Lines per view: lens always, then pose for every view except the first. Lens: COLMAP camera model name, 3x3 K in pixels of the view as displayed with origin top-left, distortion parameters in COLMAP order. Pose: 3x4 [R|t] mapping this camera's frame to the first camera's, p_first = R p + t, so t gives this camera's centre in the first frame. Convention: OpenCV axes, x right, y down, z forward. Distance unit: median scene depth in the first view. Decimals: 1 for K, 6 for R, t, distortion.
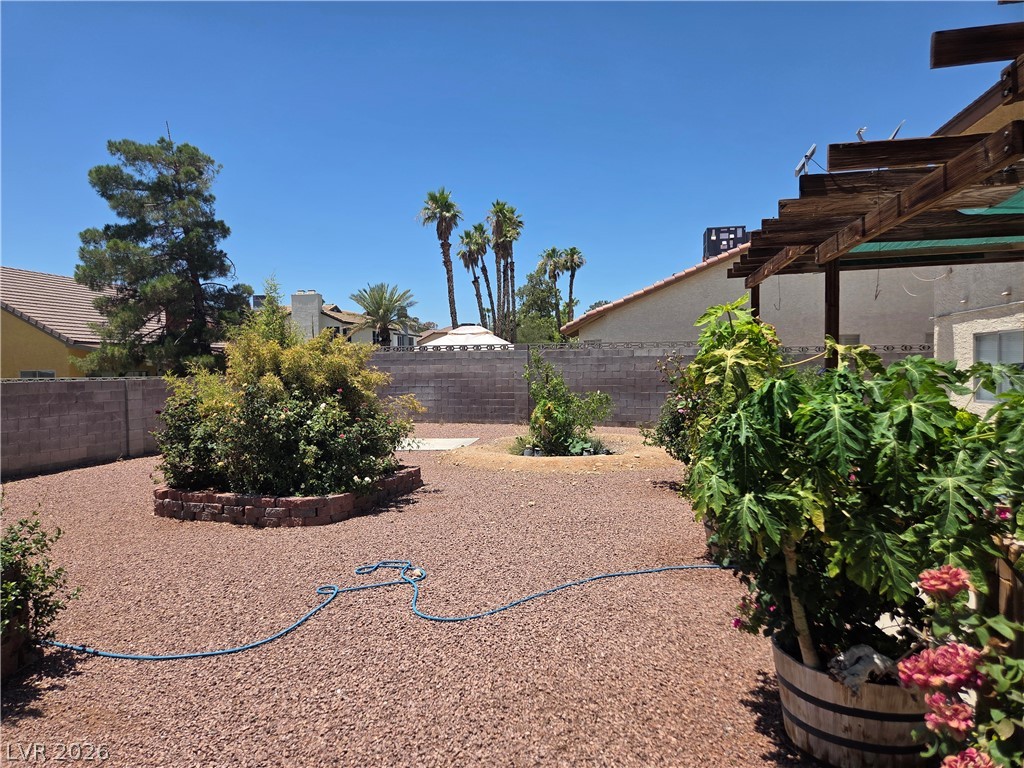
lens RADIAL K [[688.3, 0, 498.4], [0, 688.3, 382.2], [0, 0, 1]] dist [0.059302, -0.045667]
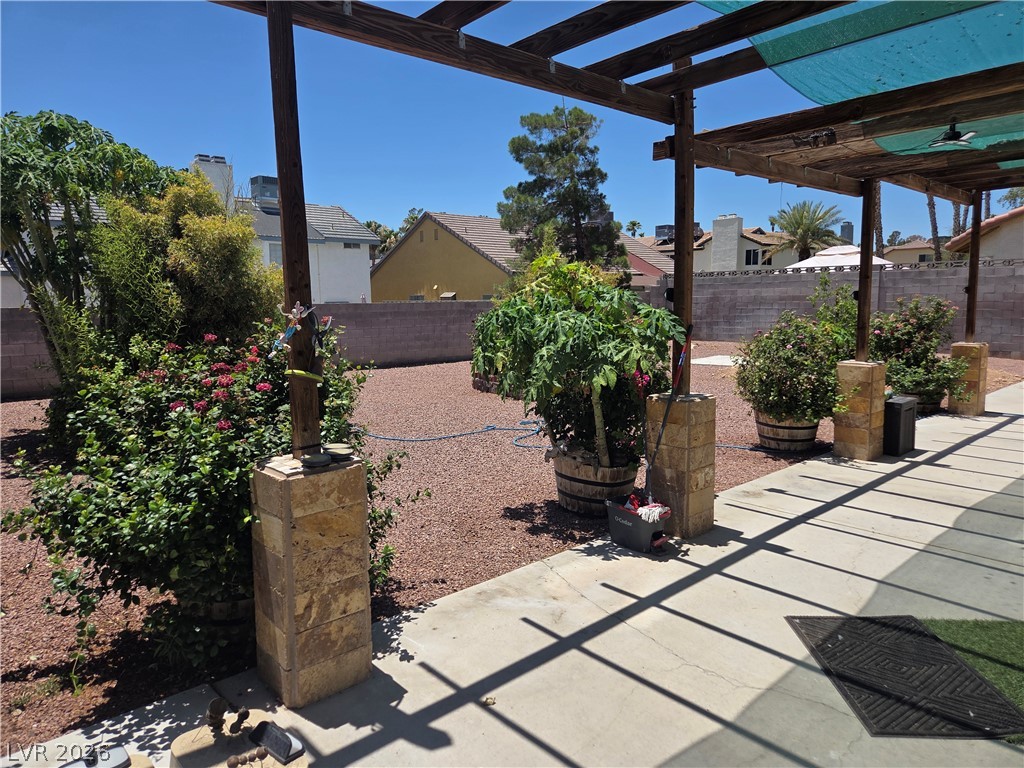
lens RADIAL K [[688.3, 0, 514.8], [0, 688.3, 371.5], [0, 0, 1]] dist [0.059302, -0.045667]
pose [[0.808672, 0.064935, -0.584665, 0.214241], [-0.008887, 0.995124, 0.098230, 0.001356], [0.588193, -0.074240, 0.805306, -0.080195]]
